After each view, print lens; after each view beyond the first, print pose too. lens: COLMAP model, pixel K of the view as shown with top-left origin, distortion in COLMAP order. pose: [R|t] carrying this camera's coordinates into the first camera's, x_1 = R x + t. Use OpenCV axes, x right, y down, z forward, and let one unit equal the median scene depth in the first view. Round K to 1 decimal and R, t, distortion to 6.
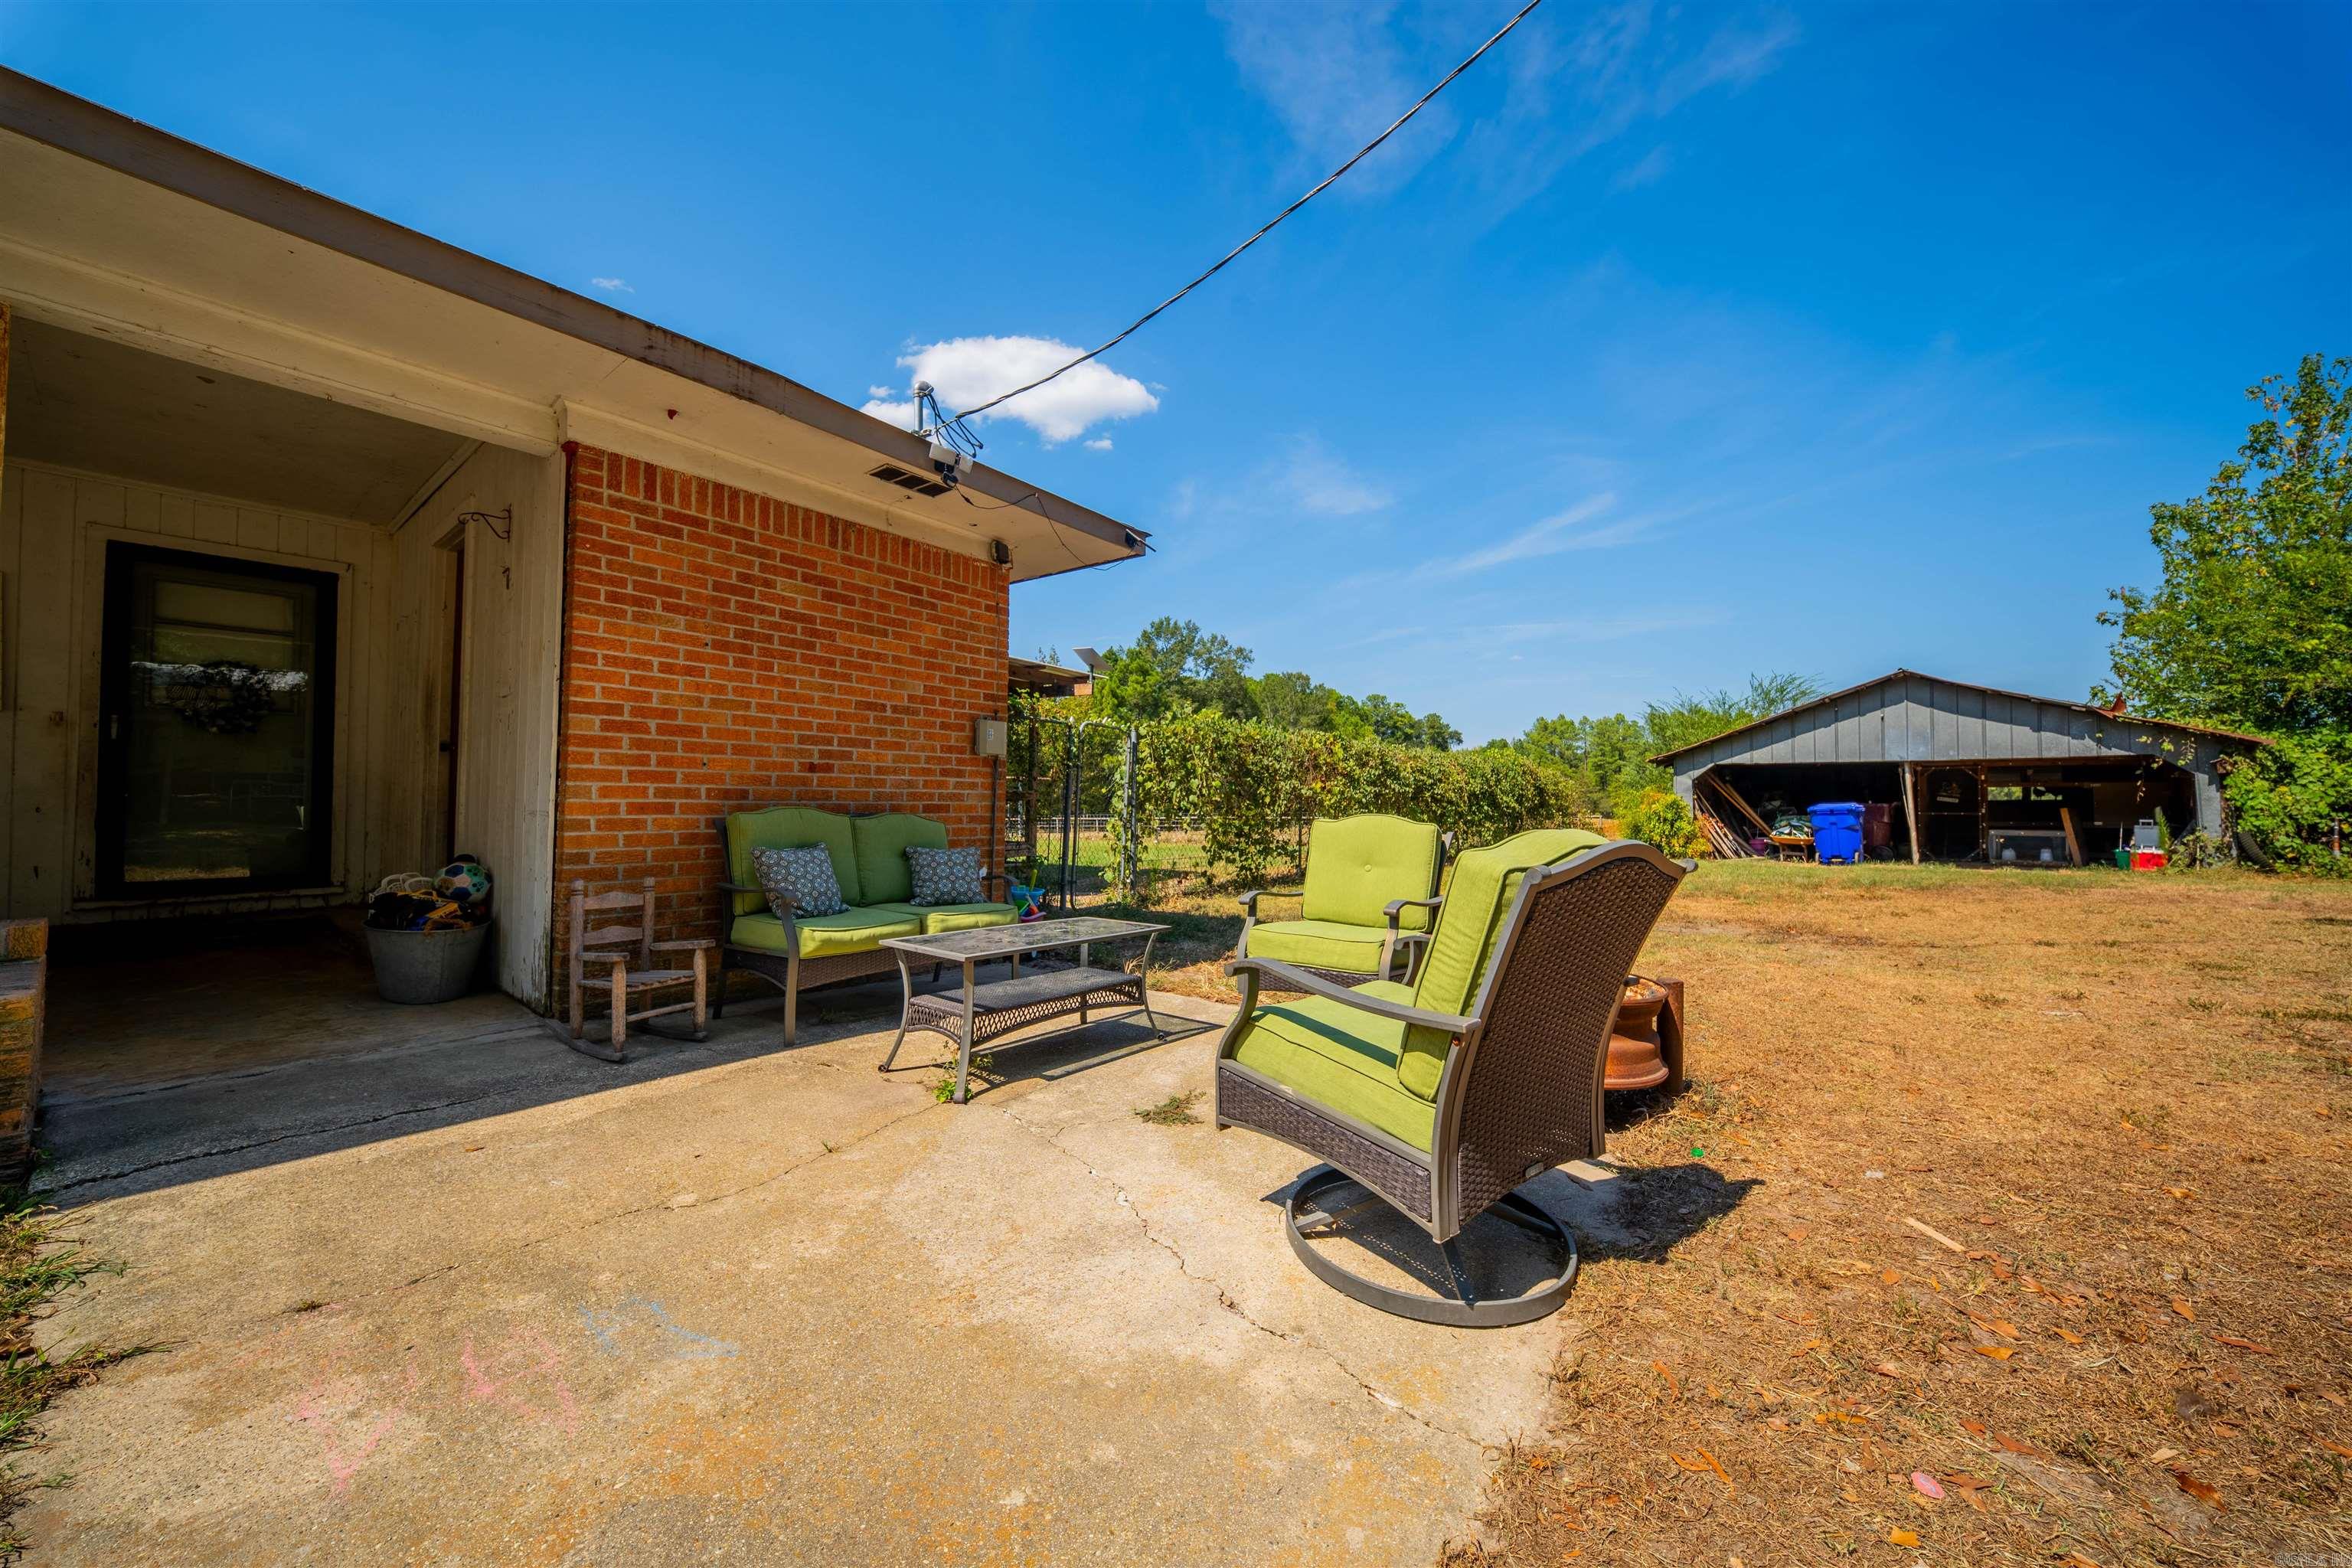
lens RADIAL K [[810.2, 0, 1181.6], [0, 810.2, 789.3], [0, 0, 1]] dist [-0.013431, -0.000087]
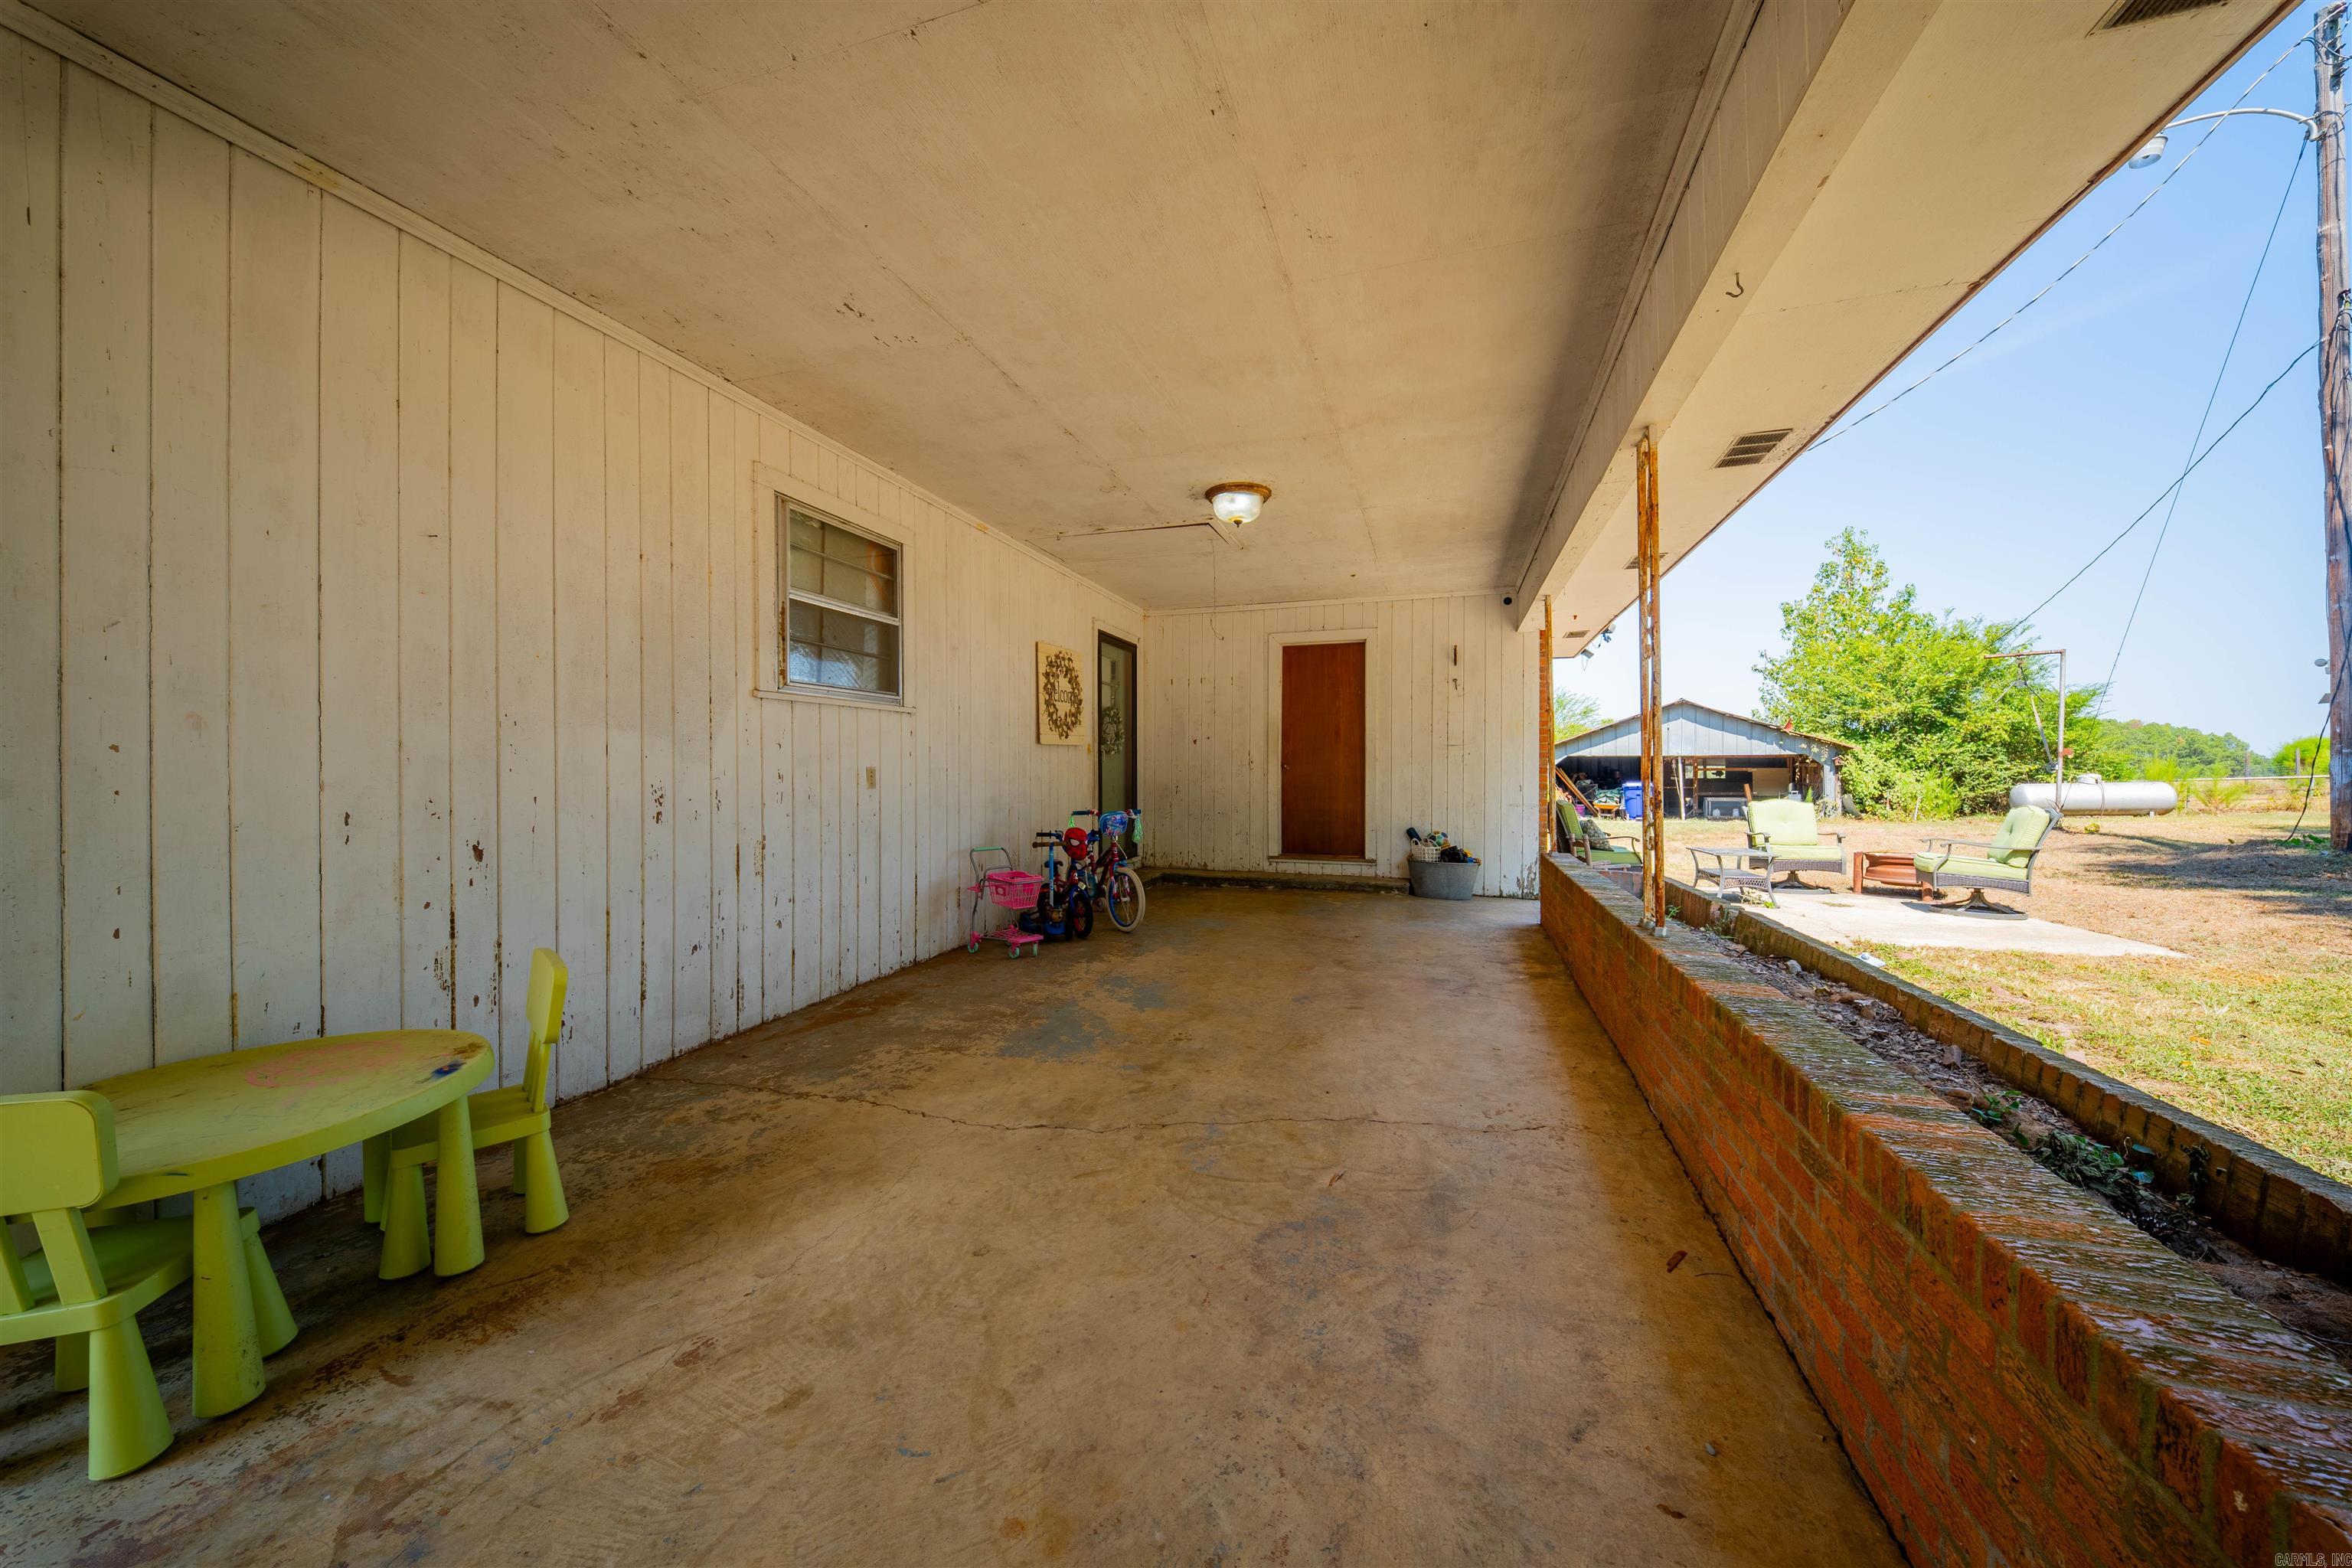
lens RADIAL K [[820.3, 0, 1176.0], [0, 820.3, 784.0], [0, 0, 1]] dist [0.008823, -0.000001]
pose [[0.932072, -0.008392, 0.362176, -0.621419], [0.001459, 0.999811, 0.019411, -0.012162], [-0.362271, -0.017564, 0.931907, -0.175276]]
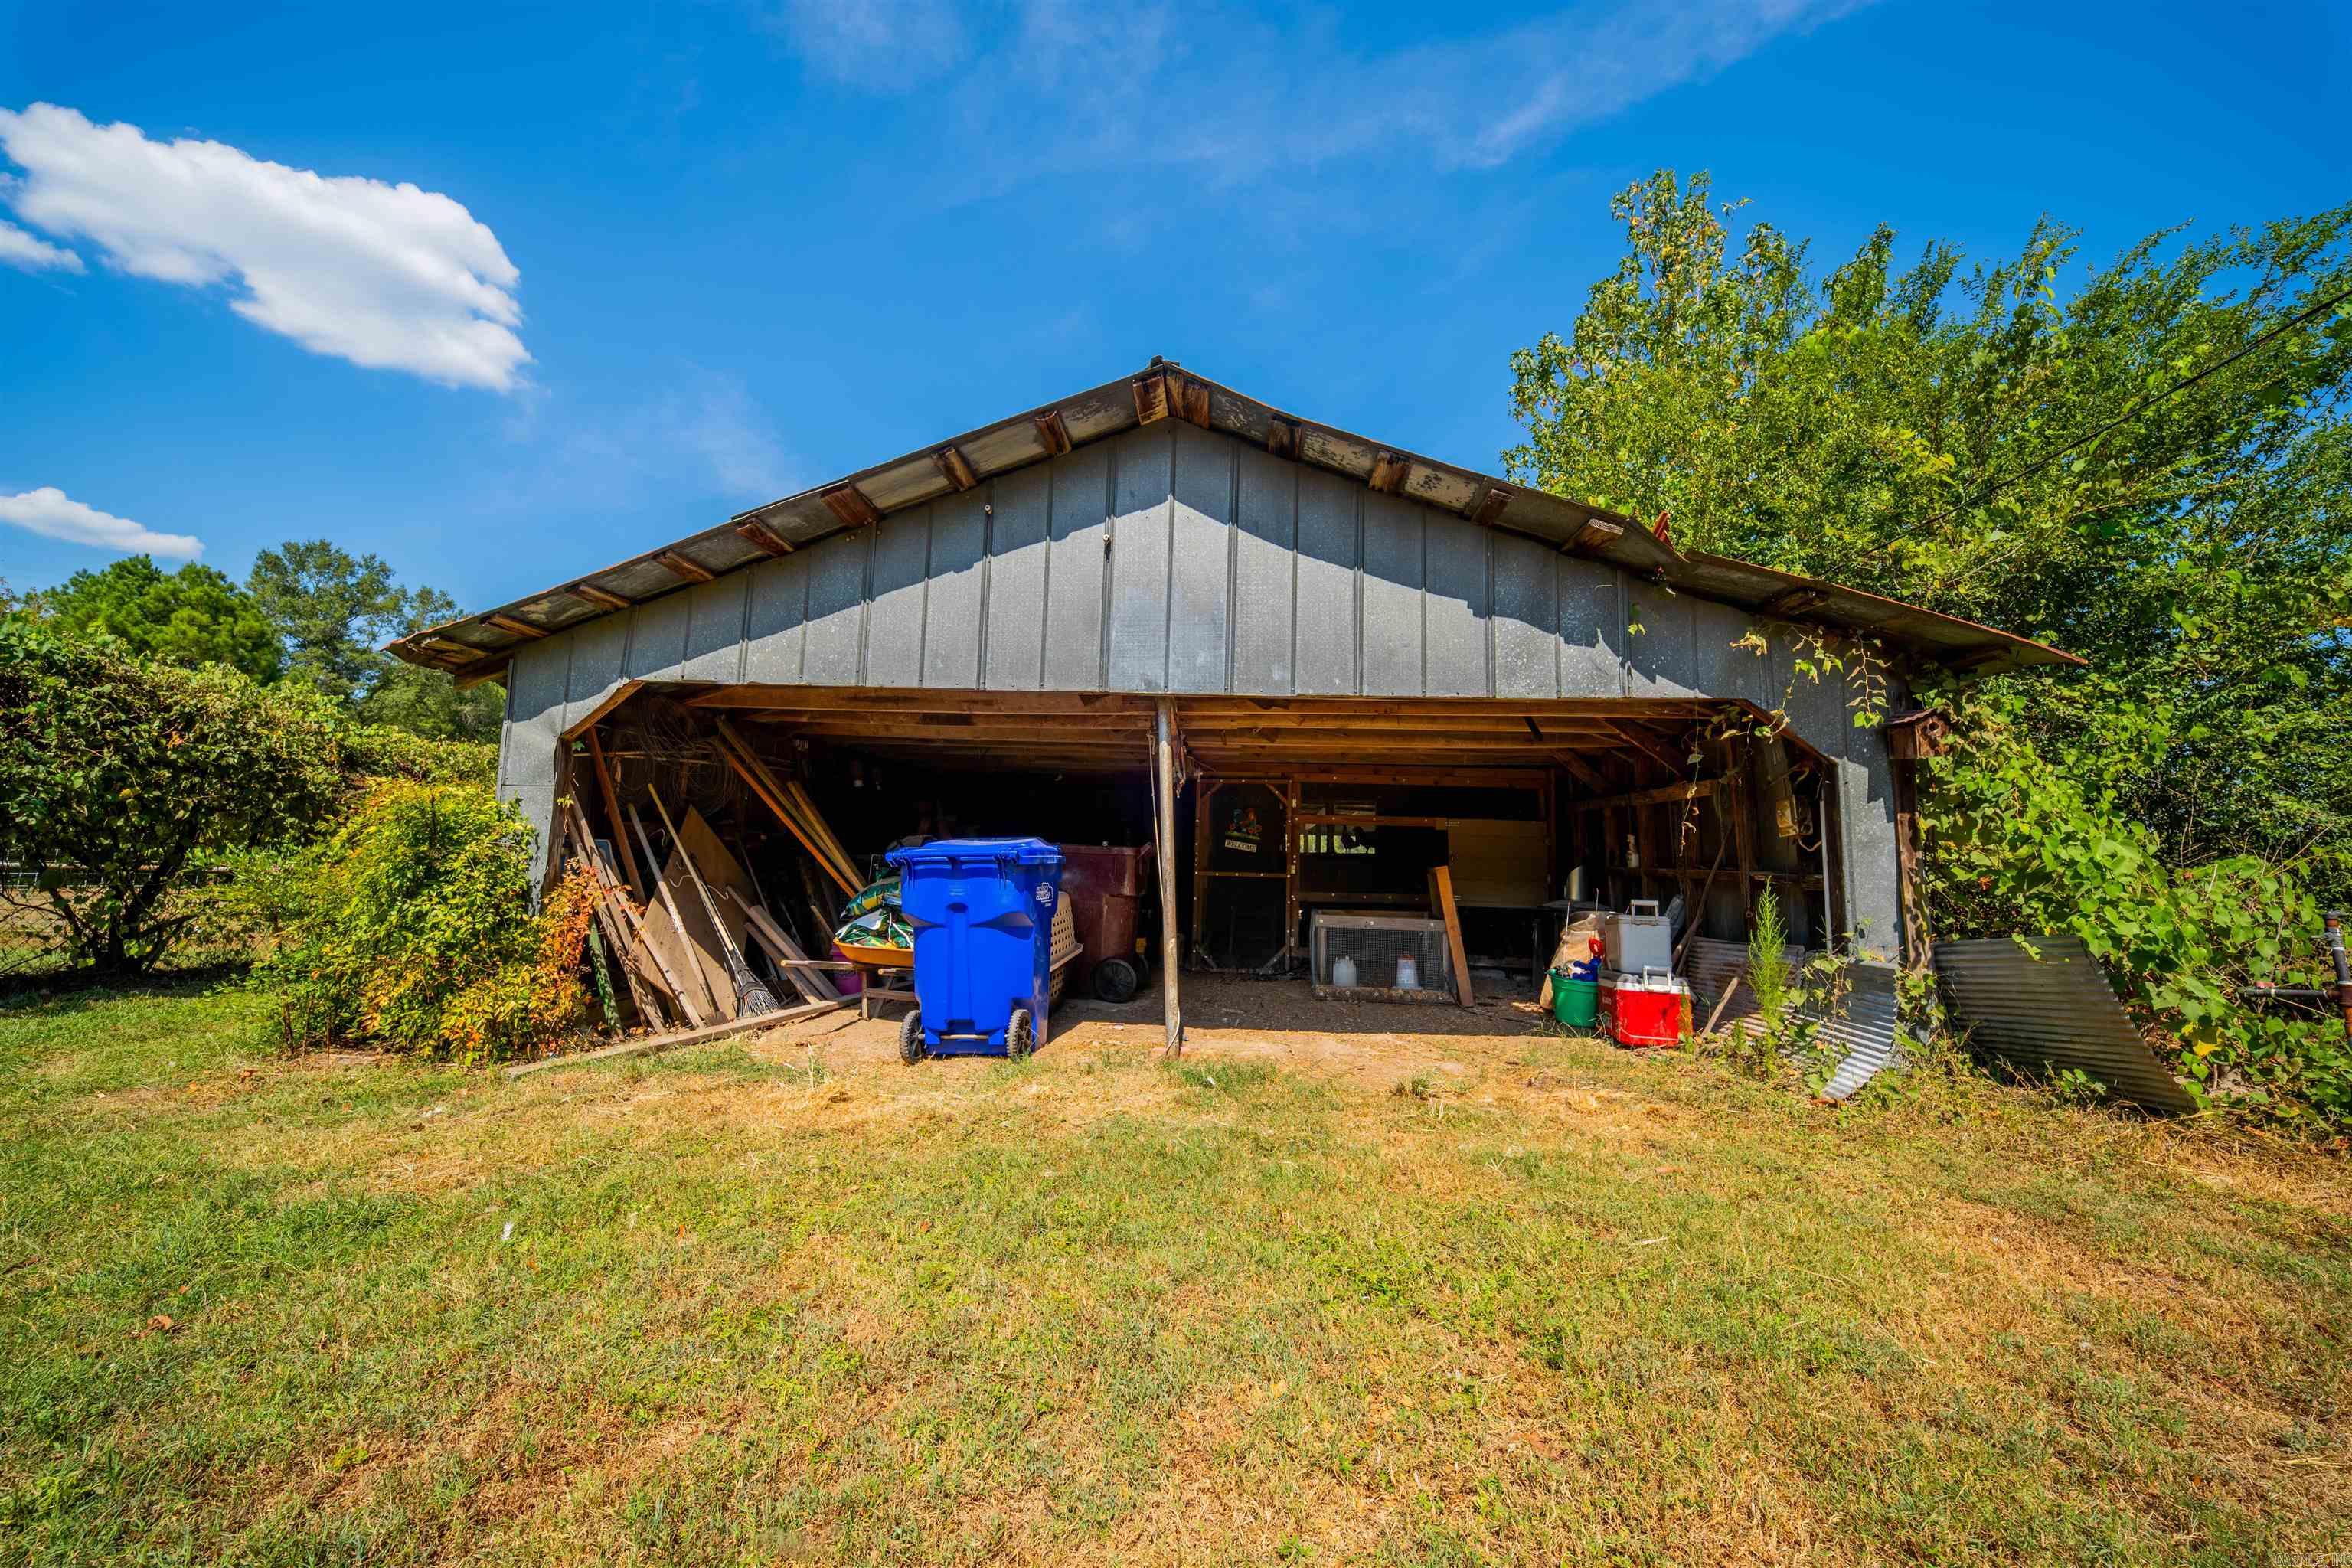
lens RADIAL K [[810.2, 0, 1181.6], [0, 810.2, 789.3], [0, 0, 1]] dist [-0.013431, -0.000087]
pose [[0.753135, 0.080135, 0.652967, 0.683327], [-0.037825, 0.996186, -0.078629, 0.021145], [-0.656778, 0.034520, 0.753294, 0.735066]]
